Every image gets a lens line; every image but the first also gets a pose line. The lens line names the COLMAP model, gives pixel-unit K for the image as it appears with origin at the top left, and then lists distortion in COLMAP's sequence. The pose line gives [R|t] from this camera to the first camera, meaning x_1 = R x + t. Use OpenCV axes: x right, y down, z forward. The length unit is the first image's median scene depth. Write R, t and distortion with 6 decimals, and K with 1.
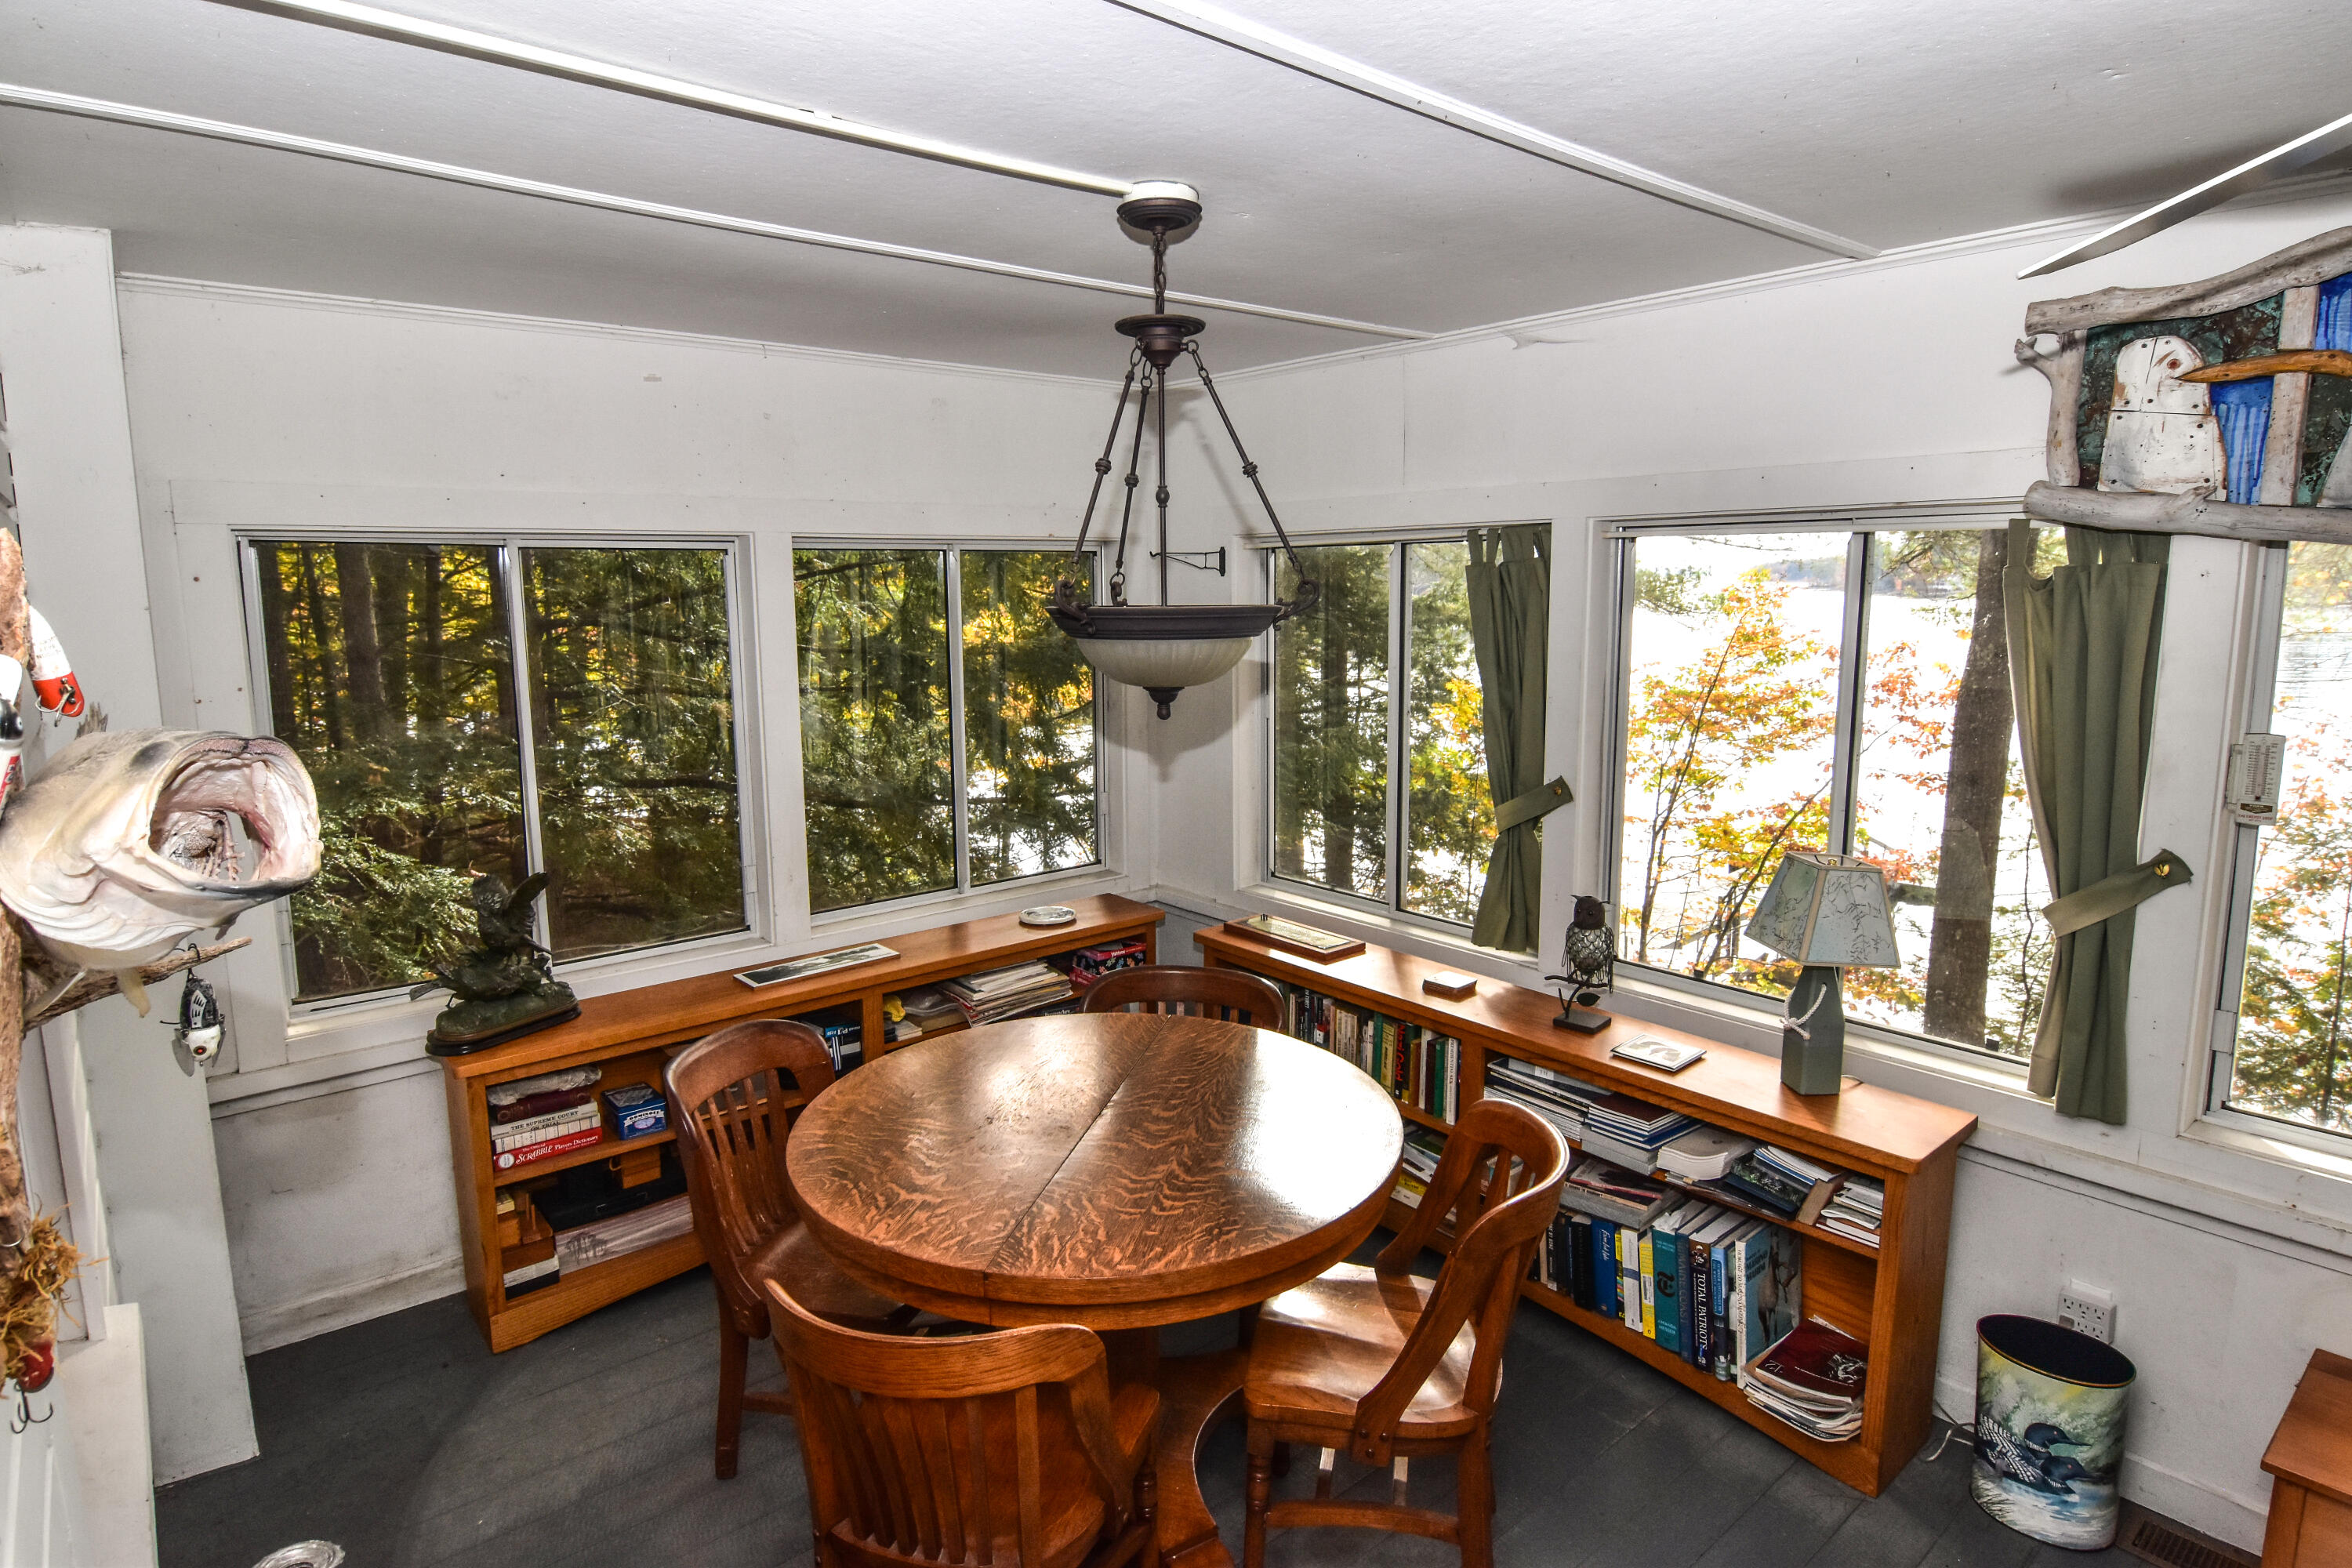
lens RADIAL K [[1280.4, 0, 1167.9], [0, 1280.4, 773.3], [0, 0, 1]] dist [-0.008306, -0.009661]
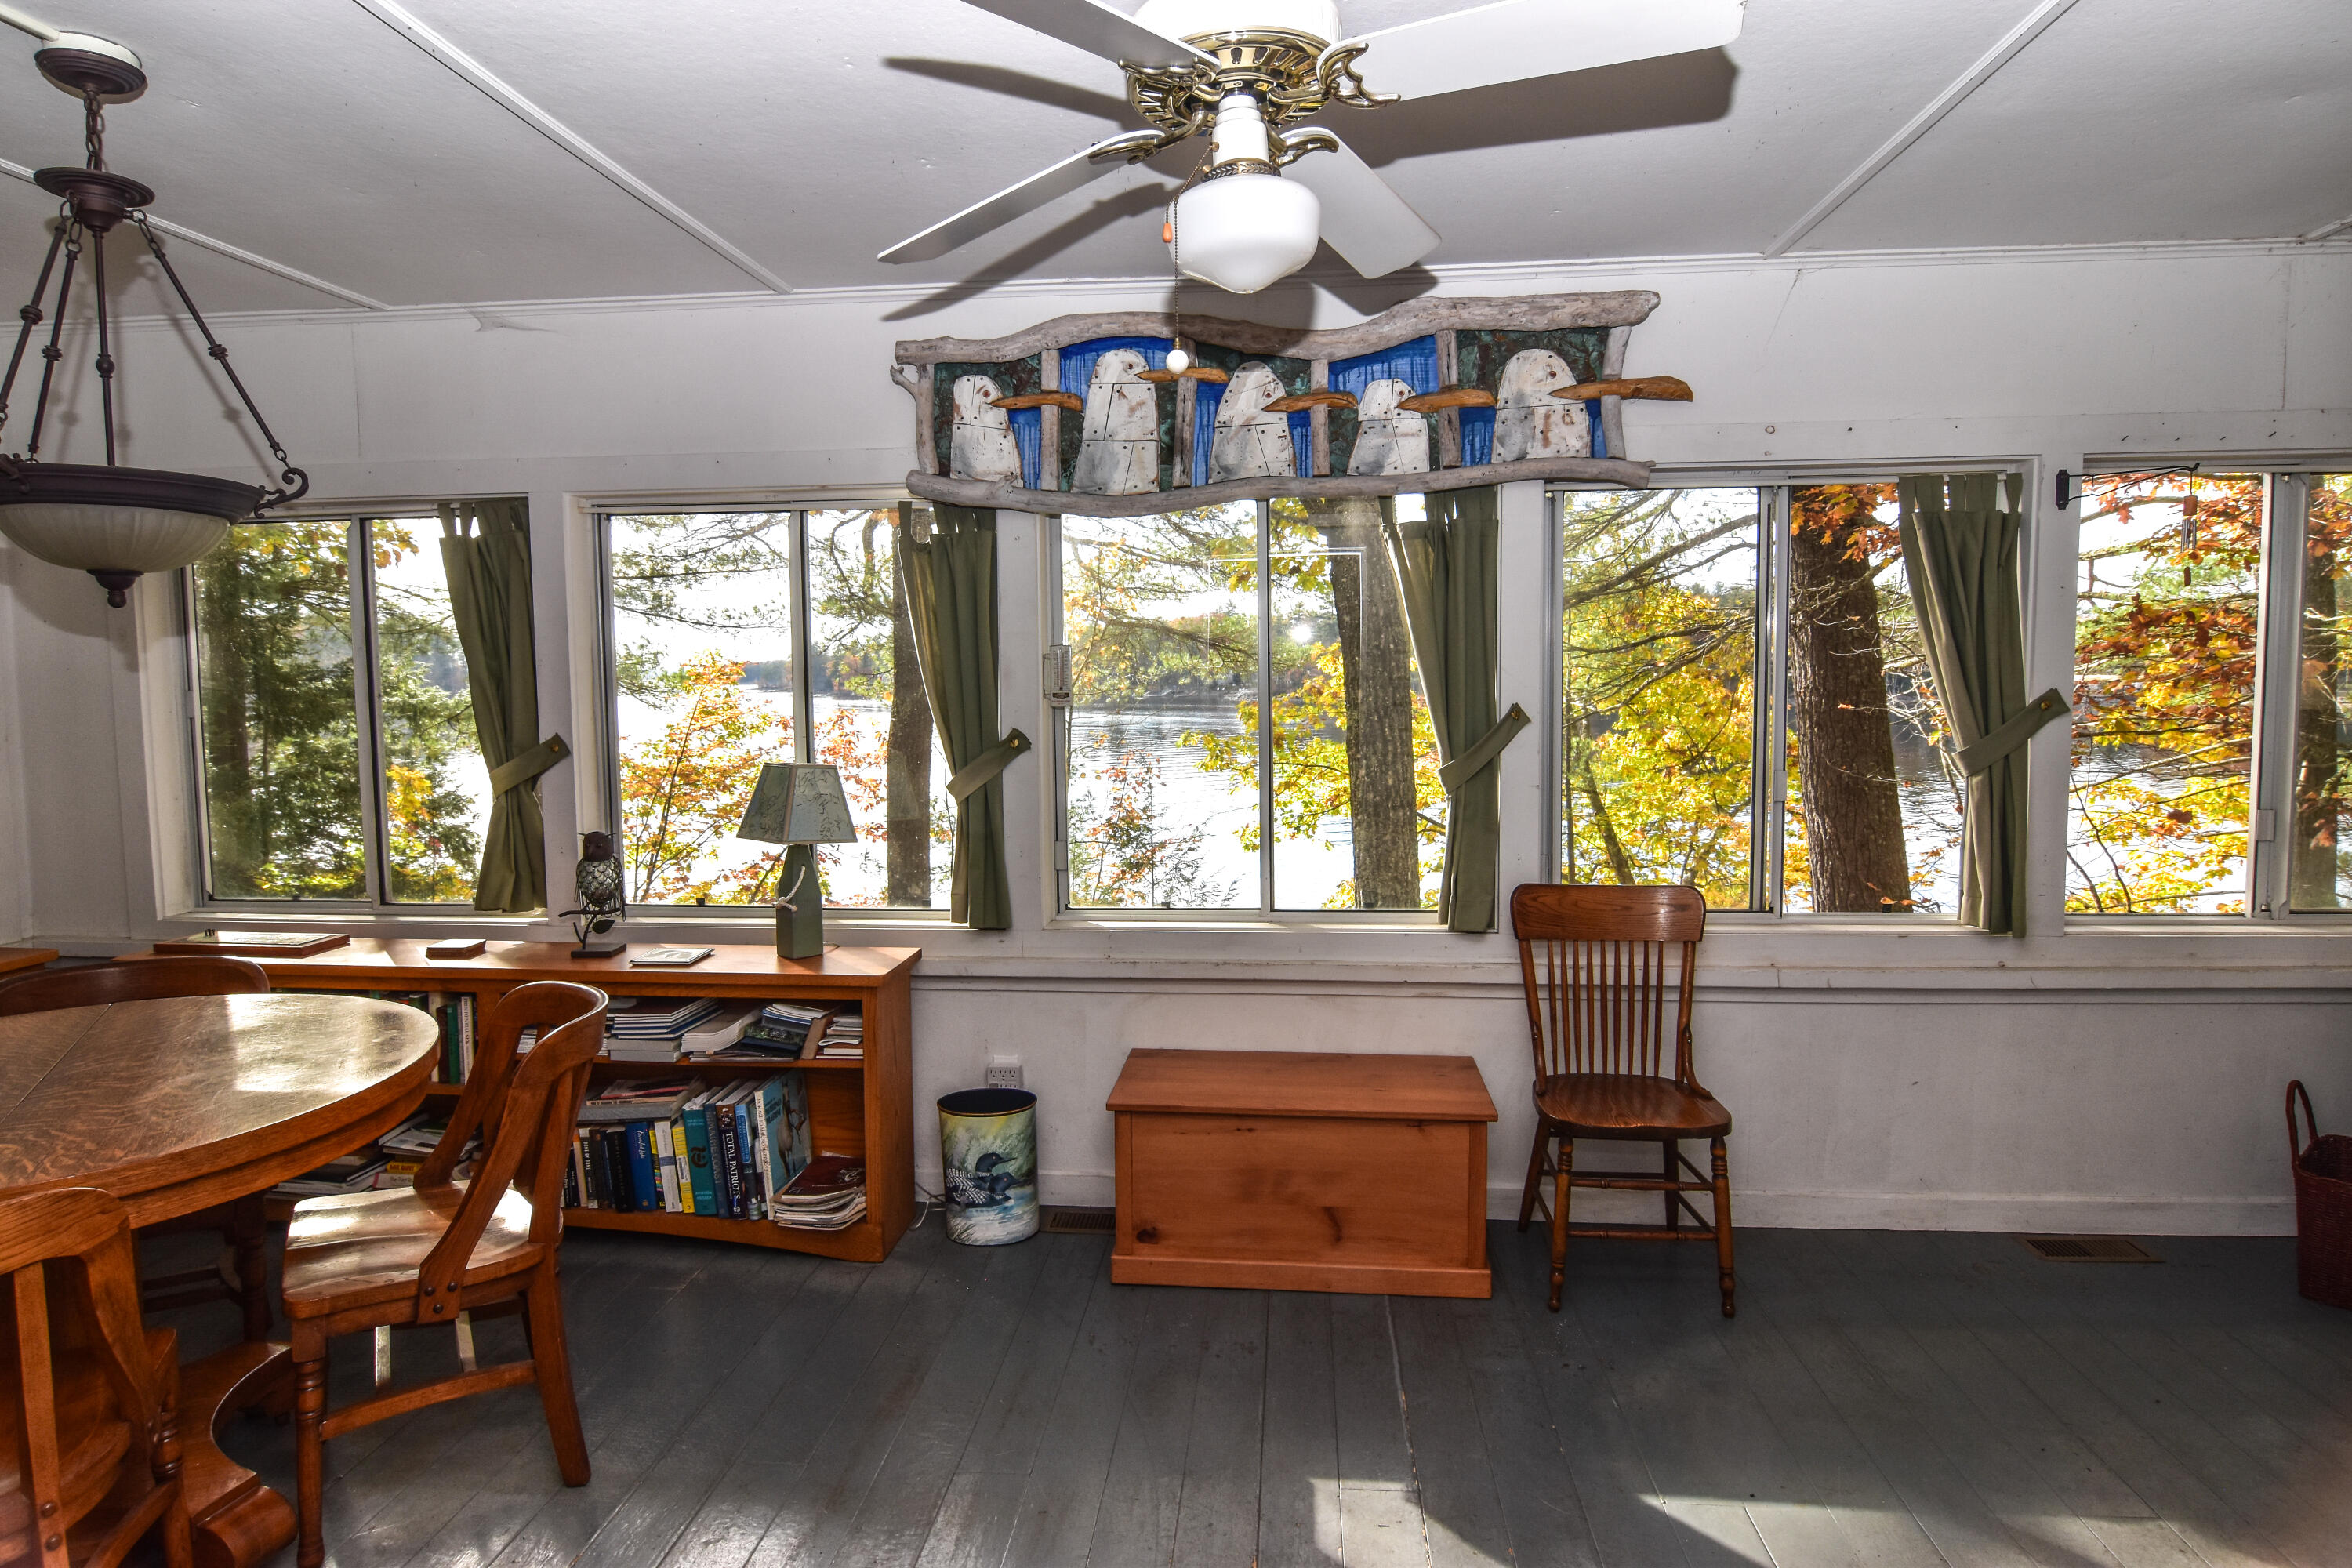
lens RADIAL K [[1280.4, 0, 1183.8], [0, 1280.4, 764.5], [0, 0, 1]] dist [-0.008306, -0.009661]
pose [[0.709933, -0.046257, 0.702748, -0.090079], [0.104279, 0.993746, -0.039934, 0.161945], [-0.696506, 0.101632, 0.710317, -0.145607]]
